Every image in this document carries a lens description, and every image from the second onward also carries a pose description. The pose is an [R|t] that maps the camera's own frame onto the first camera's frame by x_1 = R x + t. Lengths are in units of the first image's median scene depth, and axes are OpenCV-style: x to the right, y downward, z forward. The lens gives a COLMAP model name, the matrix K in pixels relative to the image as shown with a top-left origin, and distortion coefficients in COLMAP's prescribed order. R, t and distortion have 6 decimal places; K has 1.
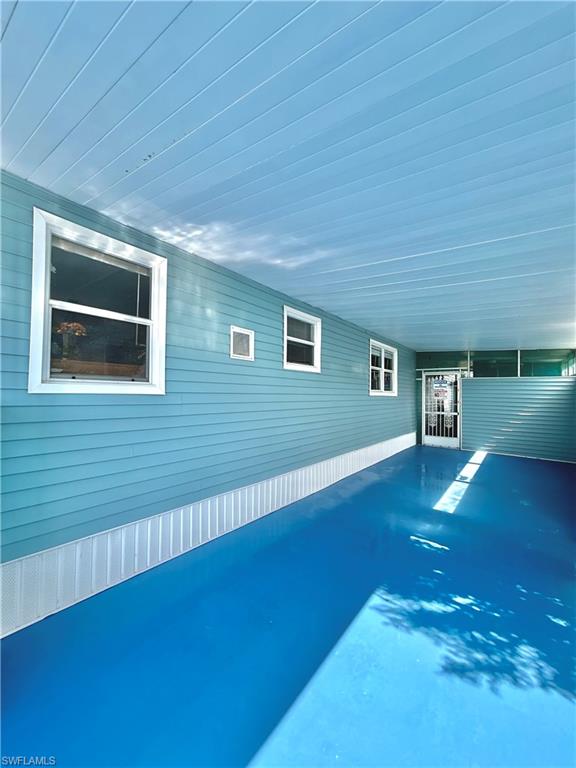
lens RADIAL K [[309.4, 0, 289.5], [0, 309.4, 385.0], [0, 0, 1]] dist [-0.003432, -0.000302]
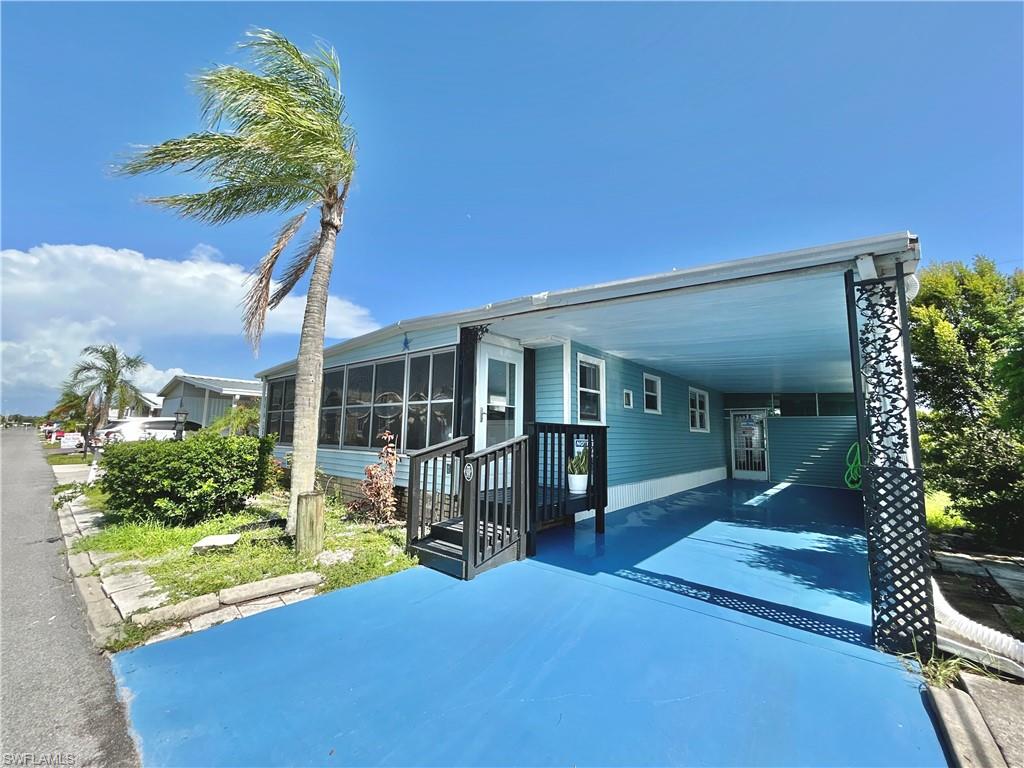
lens RADIAL K [[412.5, 0, 513.0], [0, 412.5, 385.3], [0, 0, 1]] dist [-0.003432, -0.000302]
pose [[0.997888, 0.005953, -0.064689, -0.269267], [-0.011334, 0.996474, -0.083136, -0.004637], [0.063966, 0.083694, 0.994436, -0.558481]]
